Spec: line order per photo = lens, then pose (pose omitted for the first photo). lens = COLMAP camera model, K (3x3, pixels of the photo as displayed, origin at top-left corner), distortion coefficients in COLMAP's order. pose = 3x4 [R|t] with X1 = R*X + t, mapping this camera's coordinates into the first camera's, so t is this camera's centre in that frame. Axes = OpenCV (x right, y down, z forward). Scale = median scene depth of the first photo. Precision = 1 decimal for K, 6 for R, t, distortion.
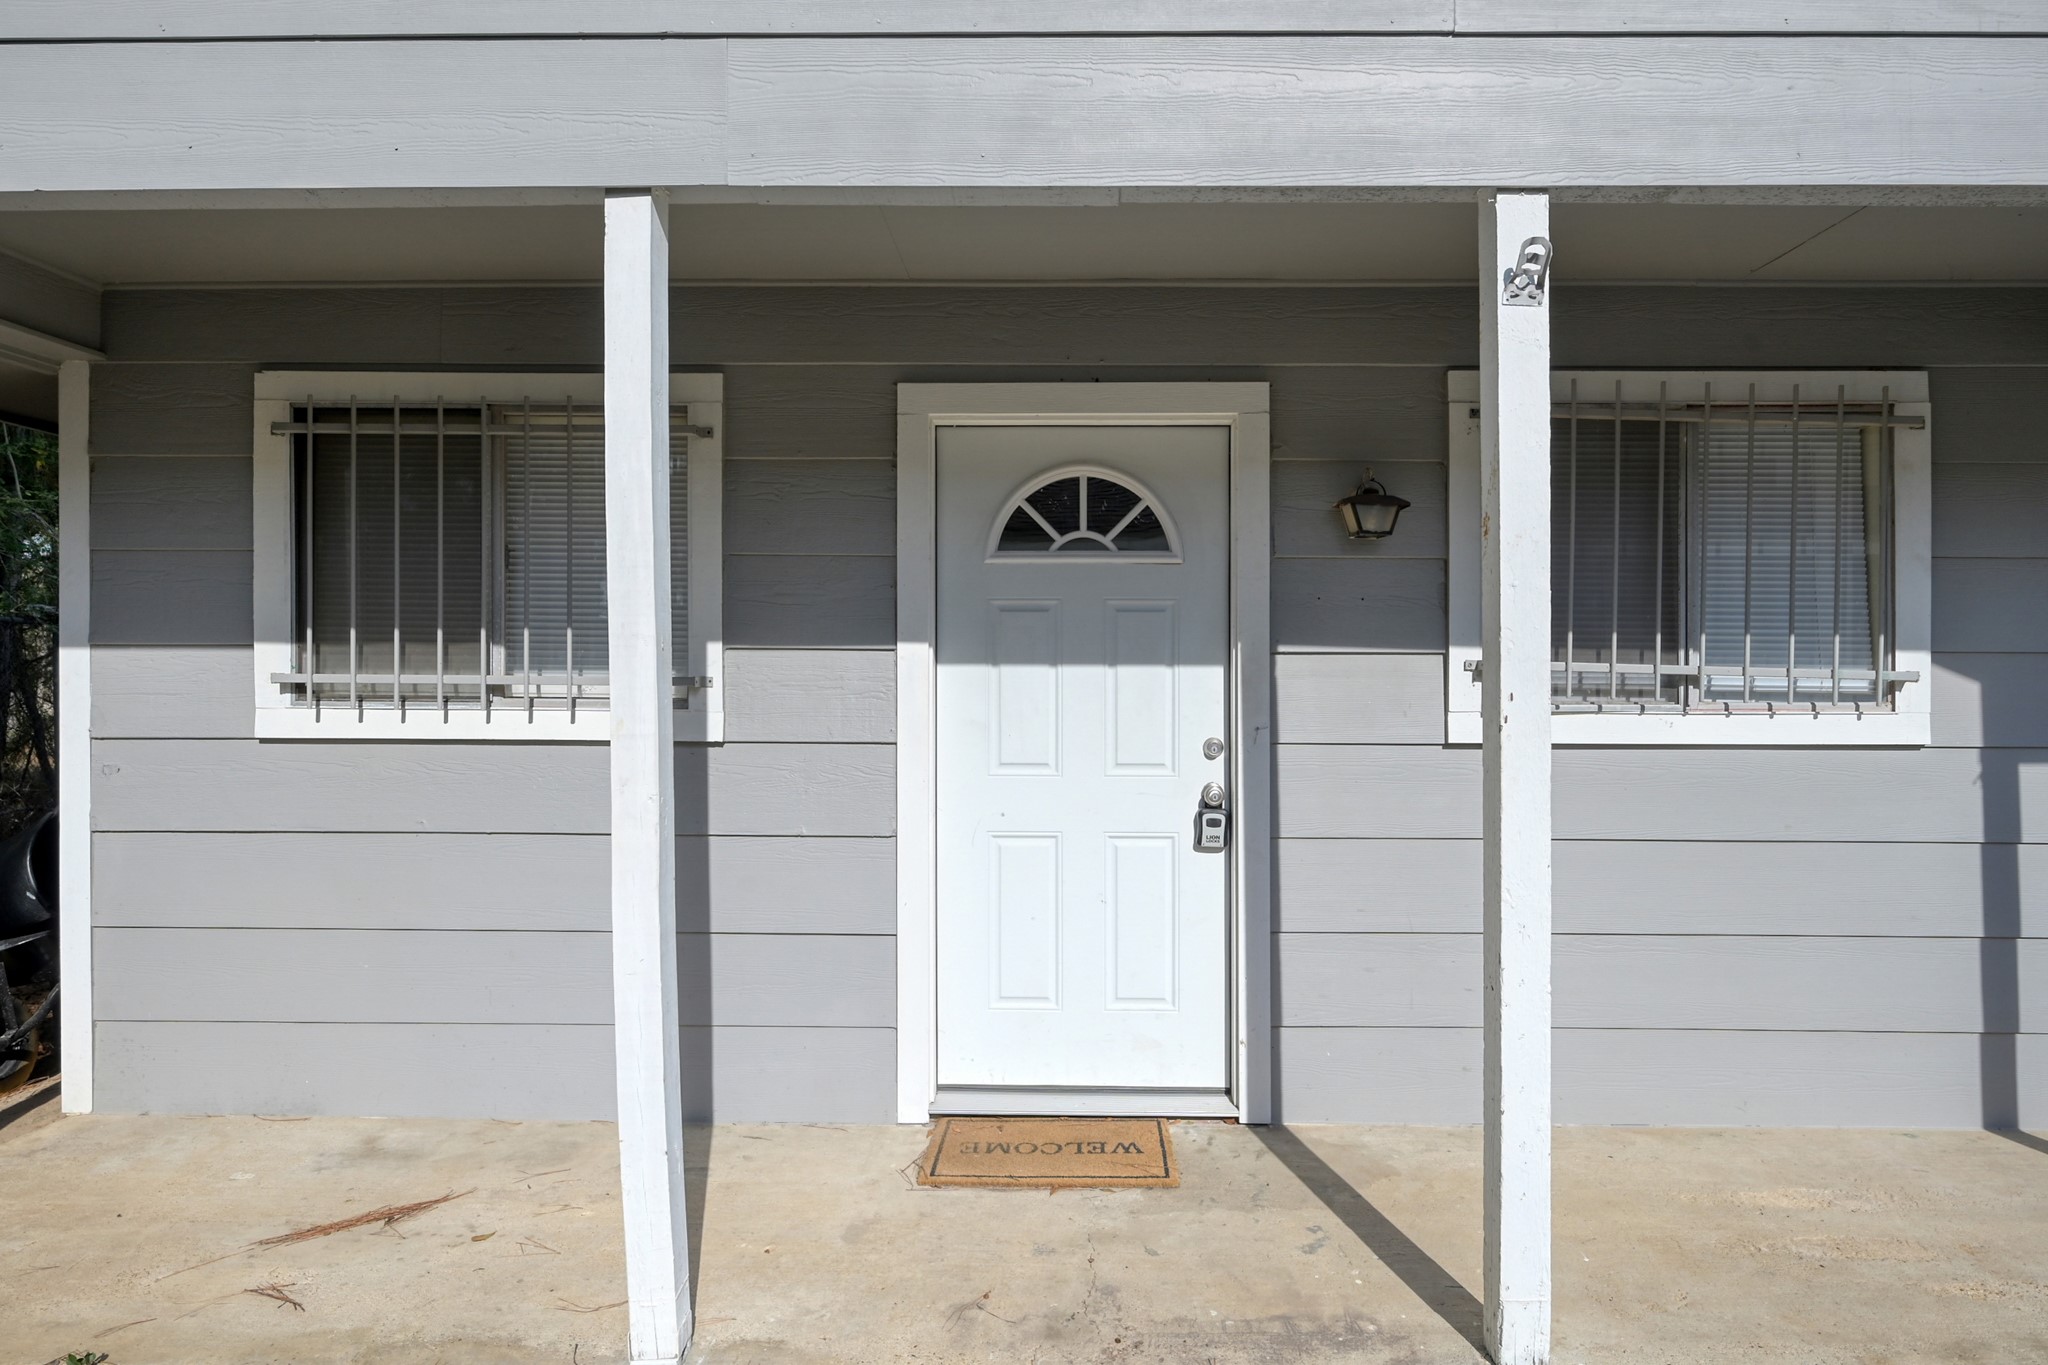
lens RADIAL K [[1137.7, 0, 1124.4], [0, 1137.7, 687.8], [0, 0, 1]] dist [-0.000852, 0.000471]
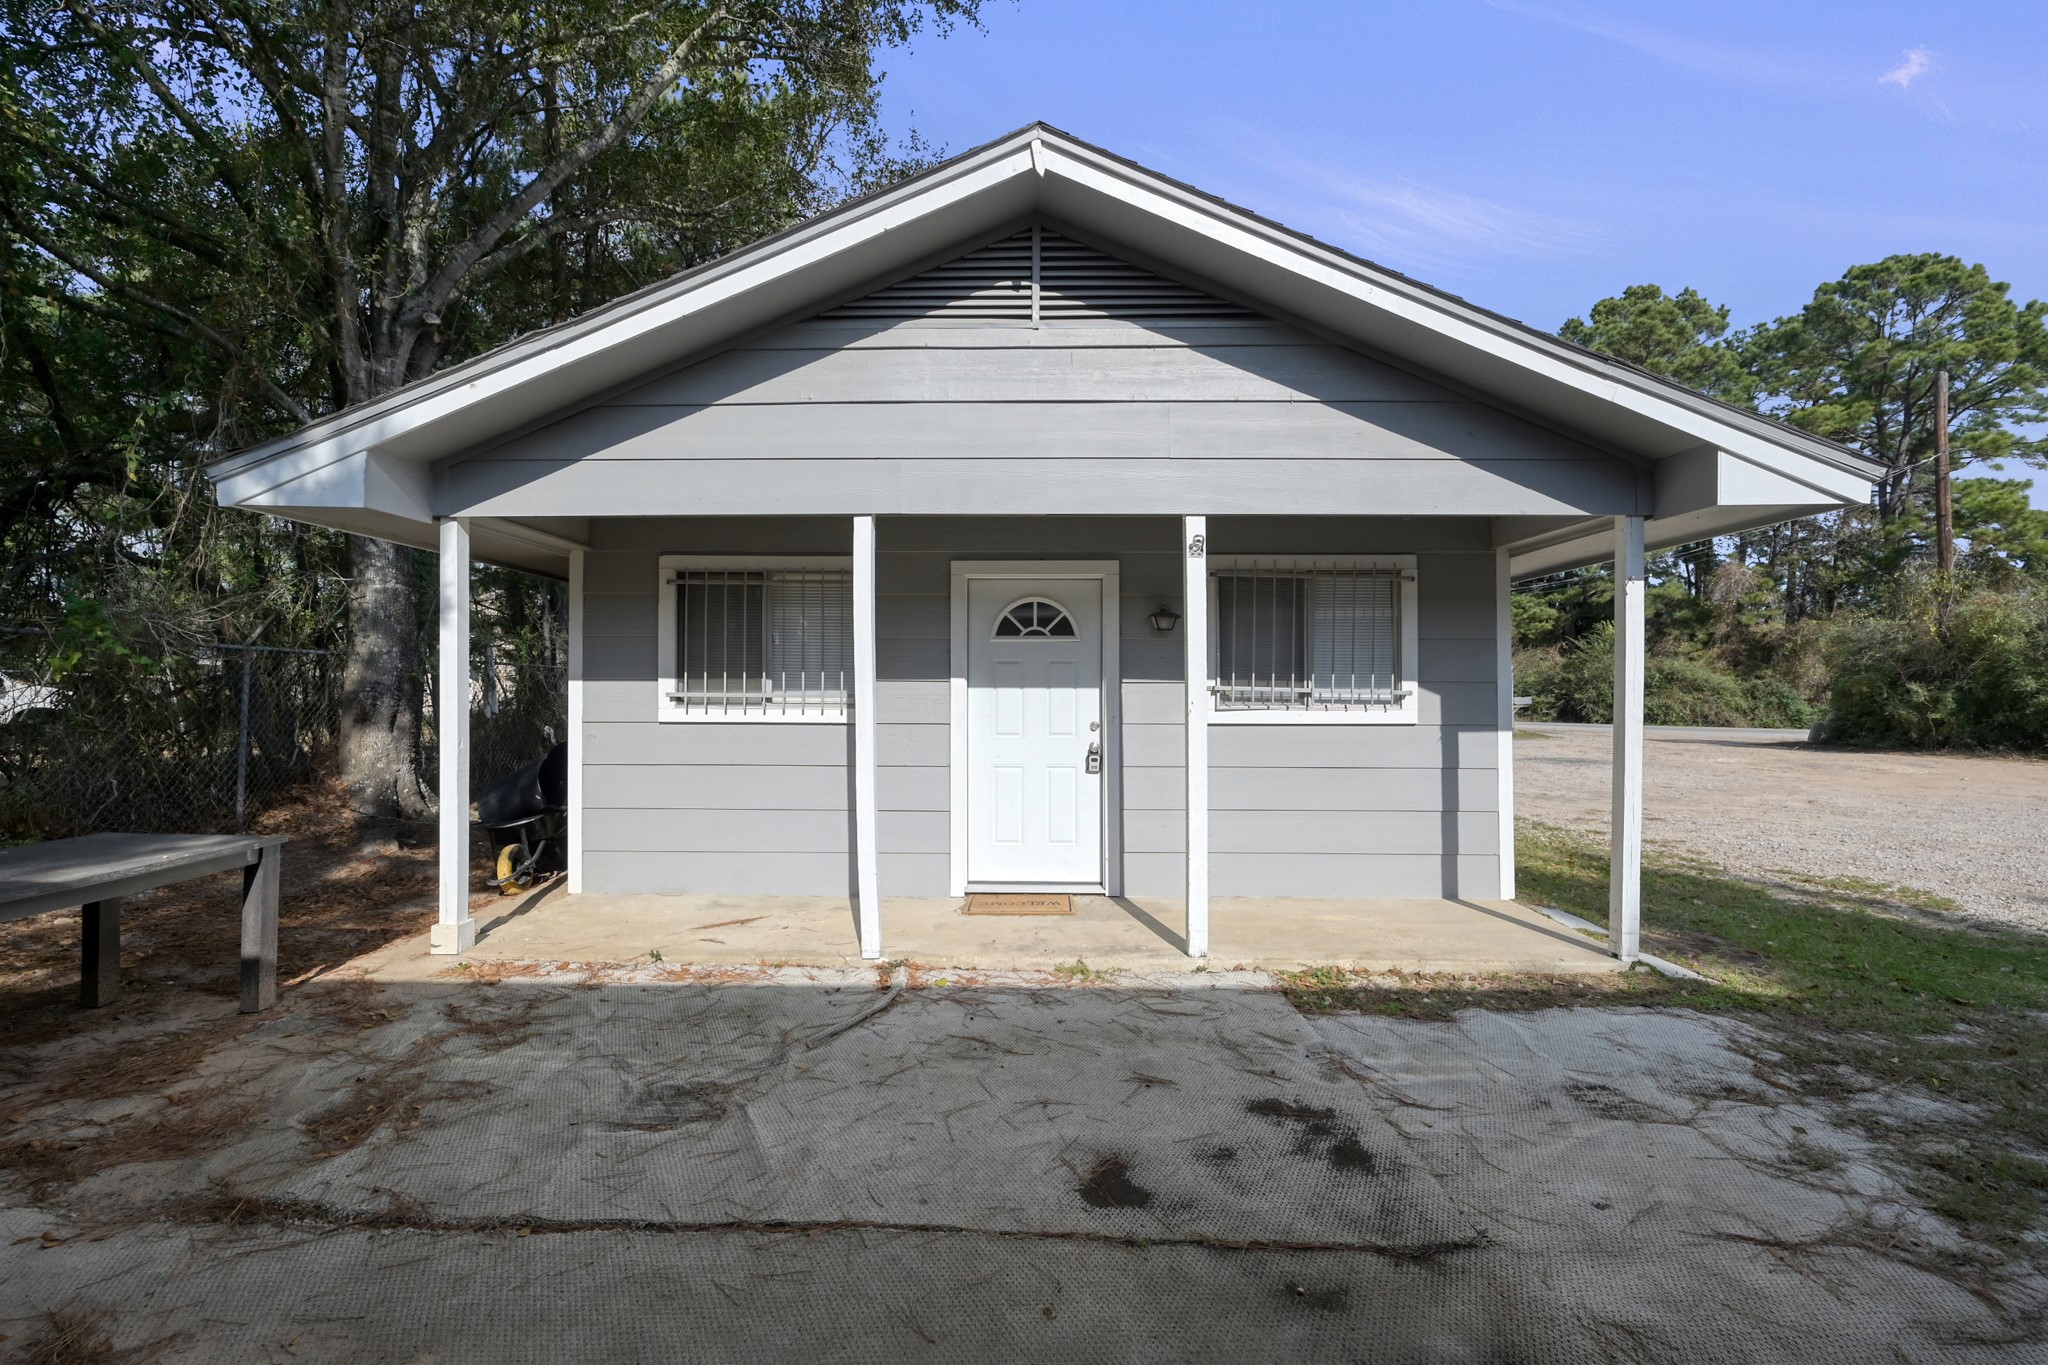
lens RADIAL K [[917.9, 0, 1058.8], [0, 917.9, 683.4], [0, 0, 1]] dist [0.000002, -0.000032]
pose [[0.999661, -0.001610, -0.025974, 0.055916], [0.001191, 0.999869, -0.016138, -0.000394], [0.025997, 0.016101, 0.999532, -0.771436]]
